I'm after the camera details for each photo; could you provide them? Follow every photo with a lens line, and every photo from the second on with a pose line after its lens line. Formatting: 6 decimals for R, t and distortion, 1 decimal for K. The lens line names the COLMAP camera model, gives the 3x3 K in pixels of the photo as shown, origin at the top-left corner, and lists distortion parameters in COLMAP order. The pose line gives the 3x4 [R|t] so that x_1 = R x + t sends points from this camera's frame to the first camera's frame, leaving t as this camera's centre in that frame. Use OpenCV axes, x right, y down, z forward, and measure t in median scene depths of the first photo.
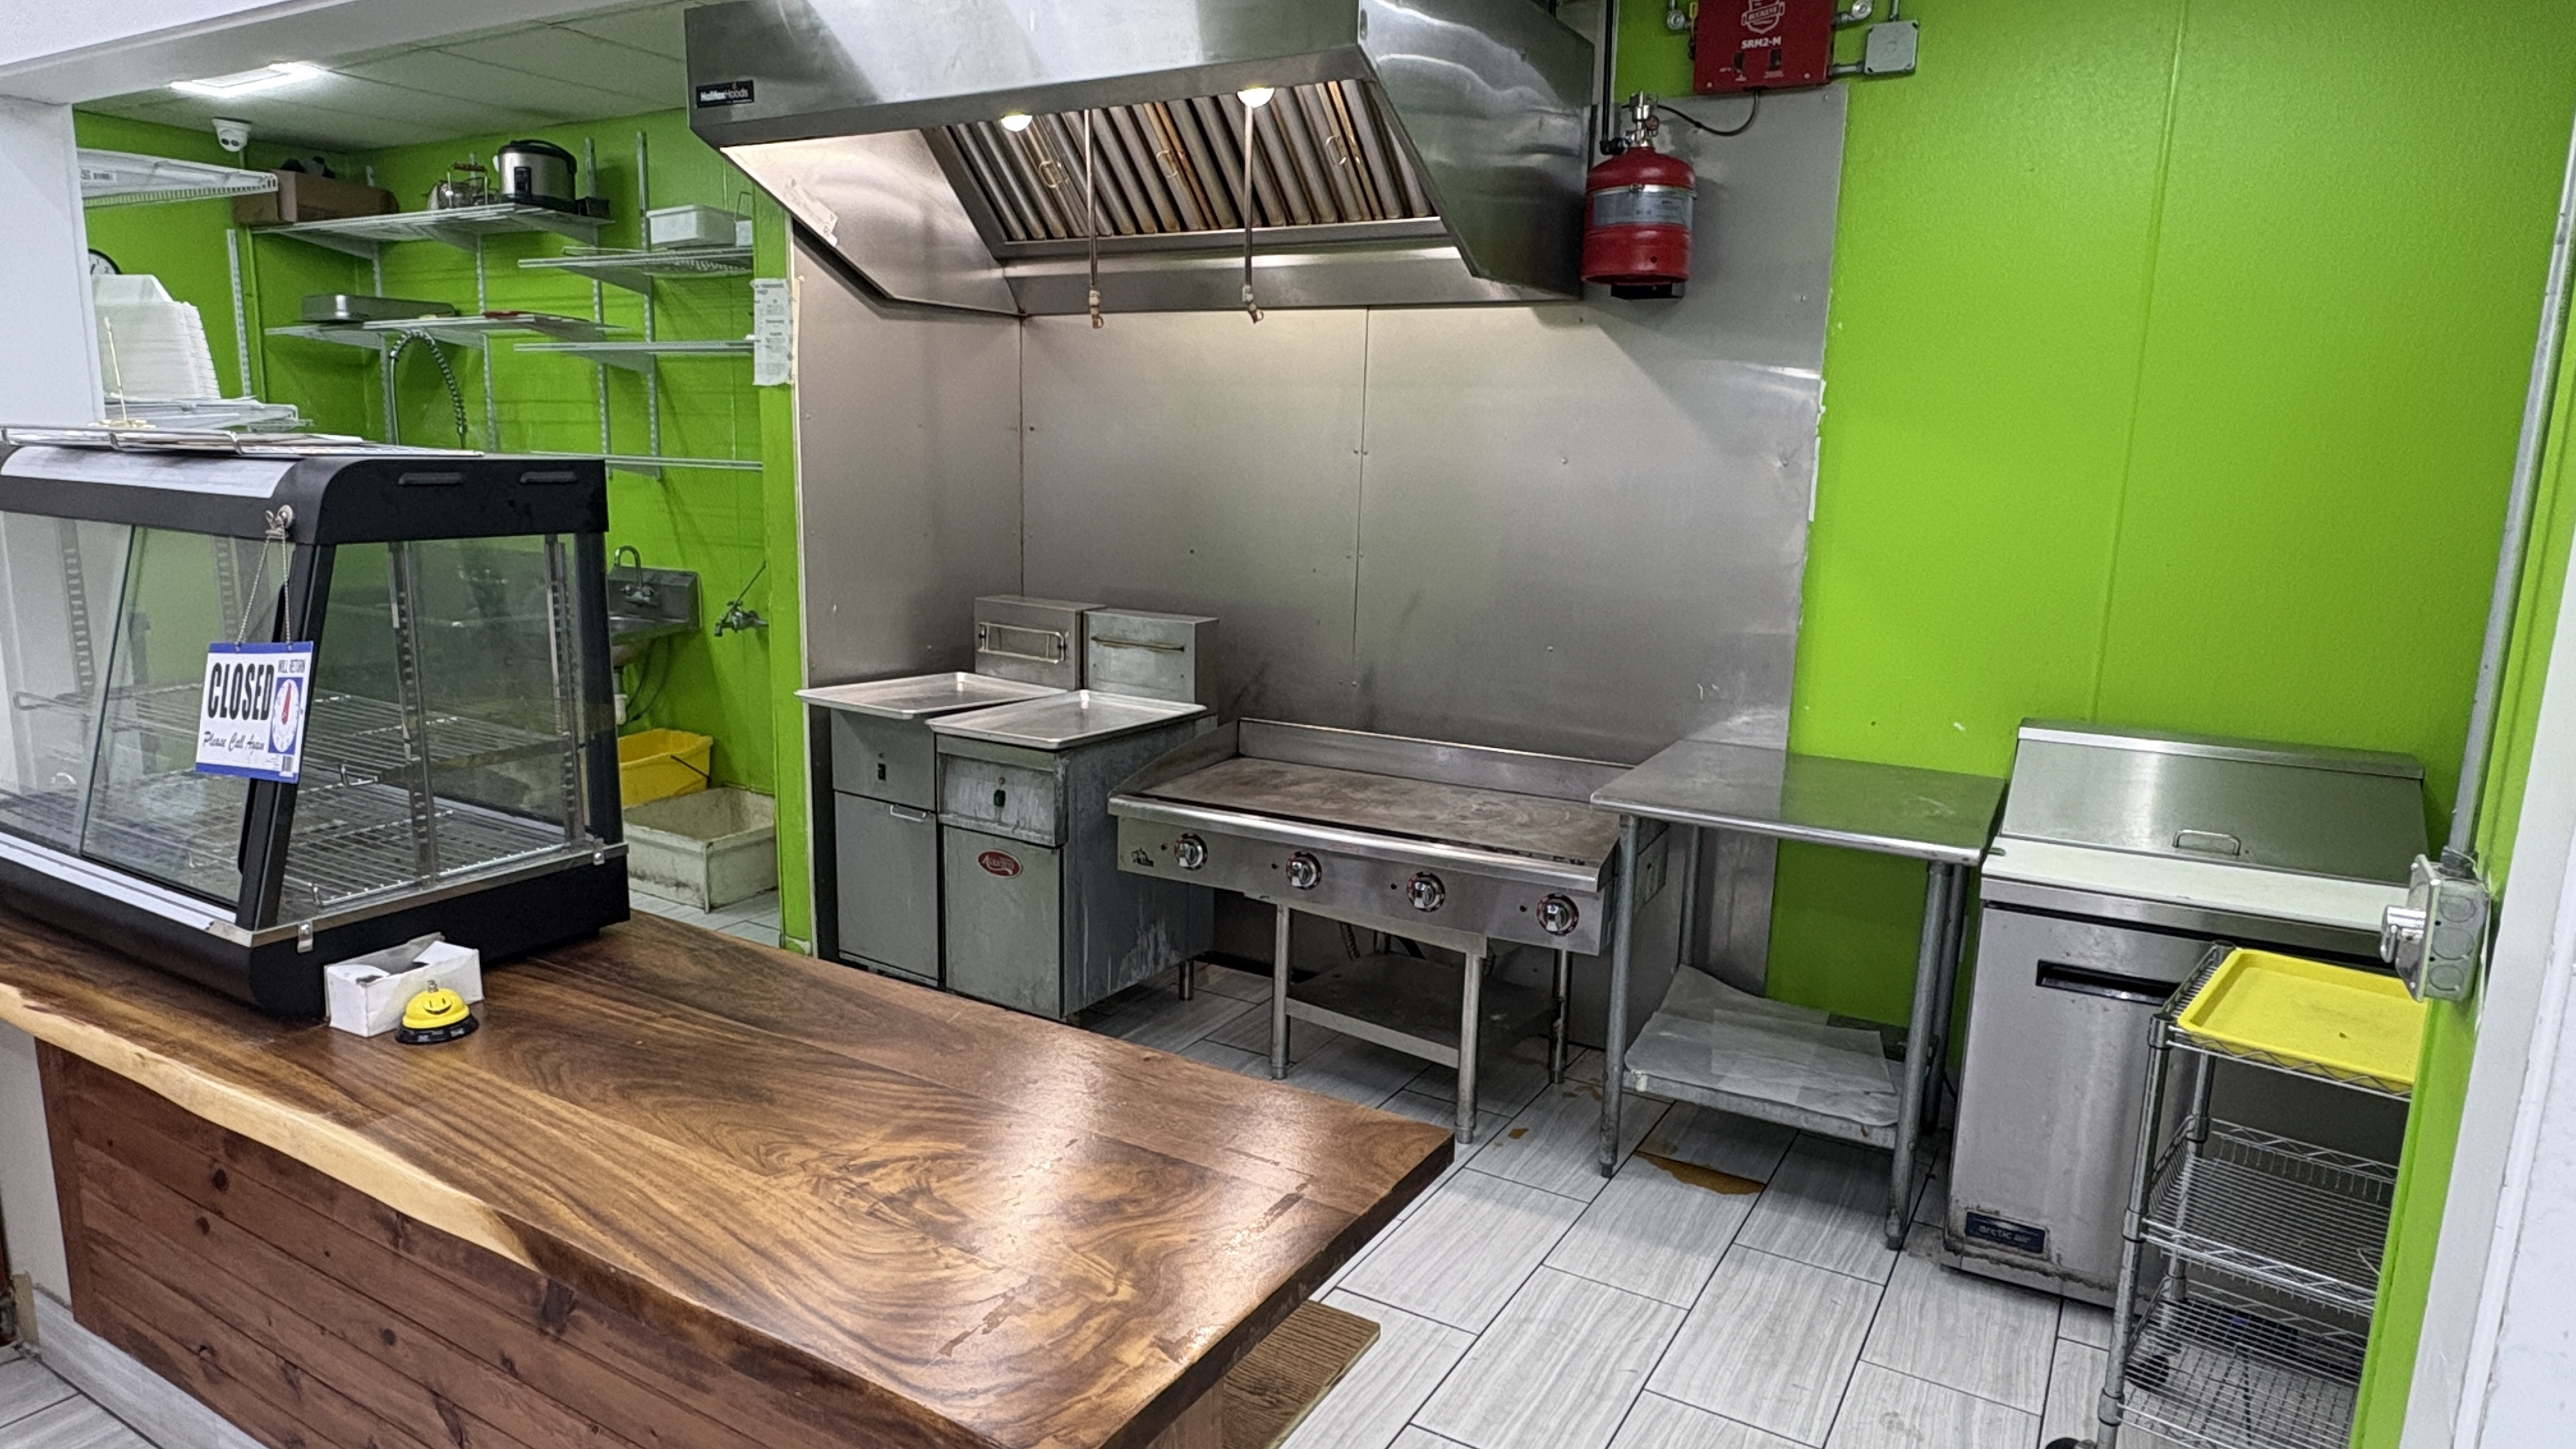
lens RADIAL K [[1503.5, 0, 1288.0], [0, 1503.5, 724.5], [0, 0, 1]] dist [-0.002802, 0.000054]
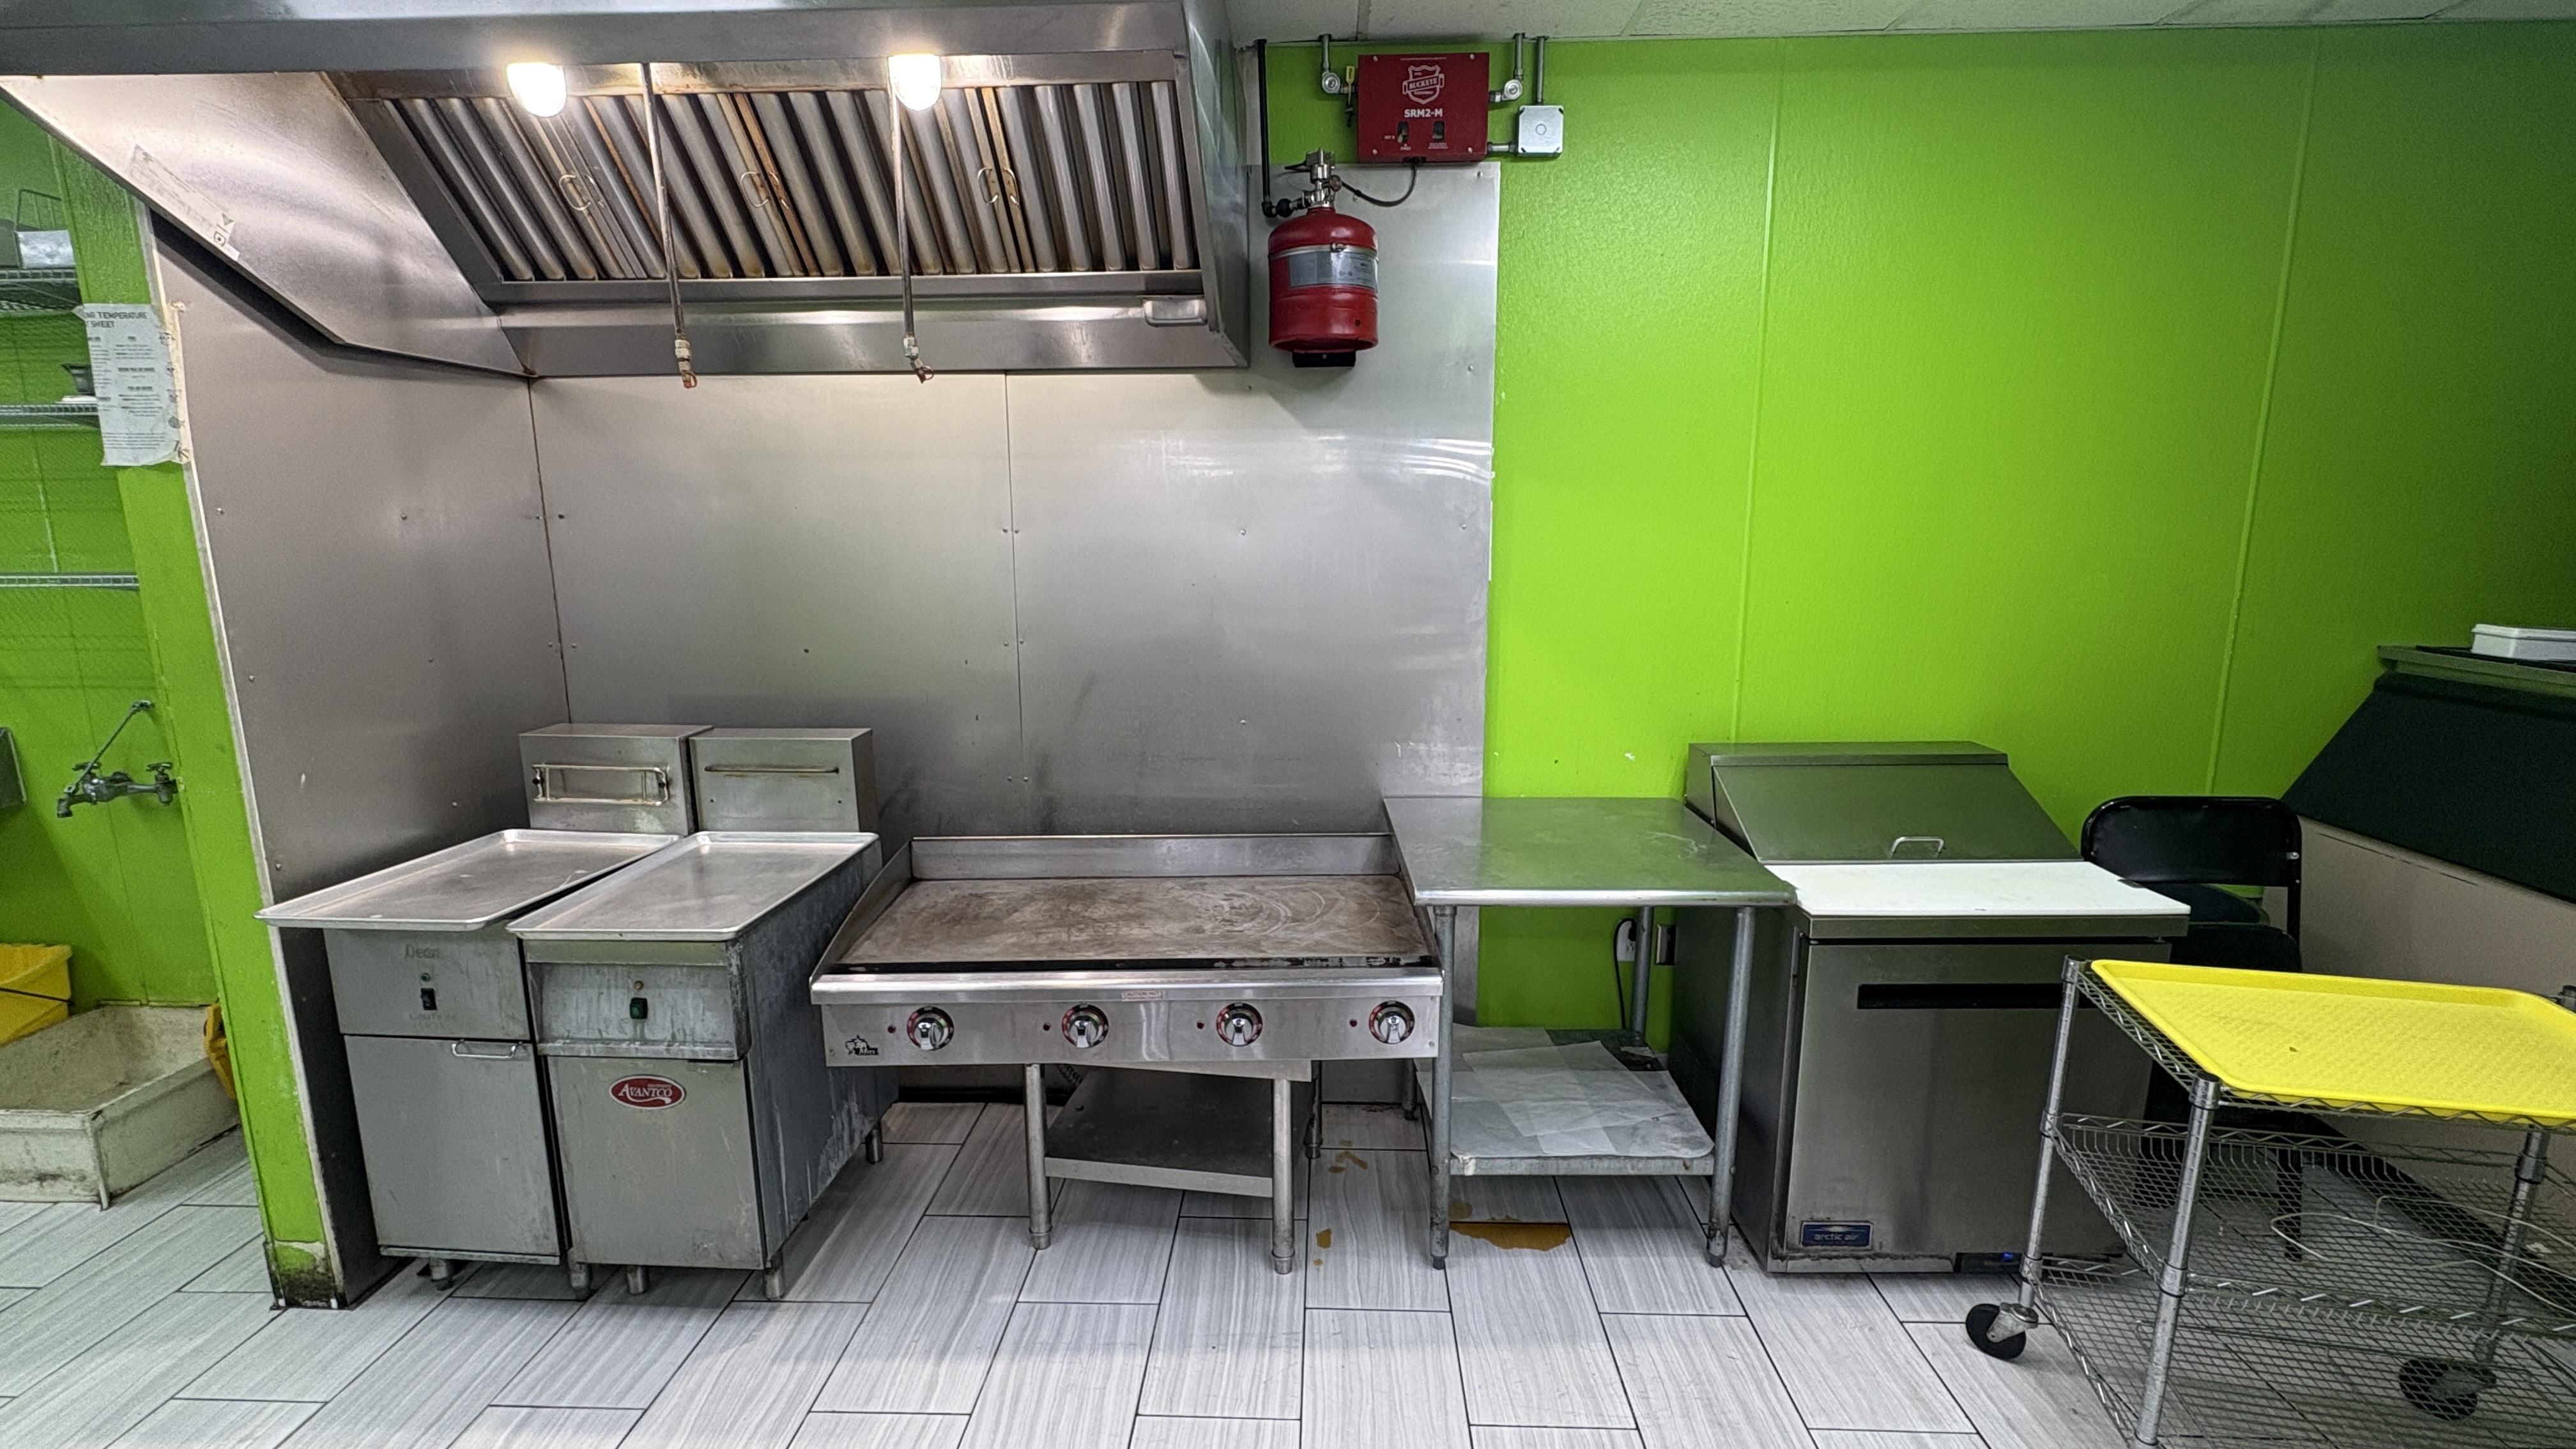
lens RADIAL K [[1133.5, 0, 1288.0], [0, 1133.5, 724.5], [0, 0, 1]] dist [-0.002264, 0.000259]
pose [[0.878977, -0.117748, 0.462098, -0.149128], [0.115745, 0.992737, 0.032798, -0.072325], [-0.462604, 0.024657, 0.886222, 0.337581]]
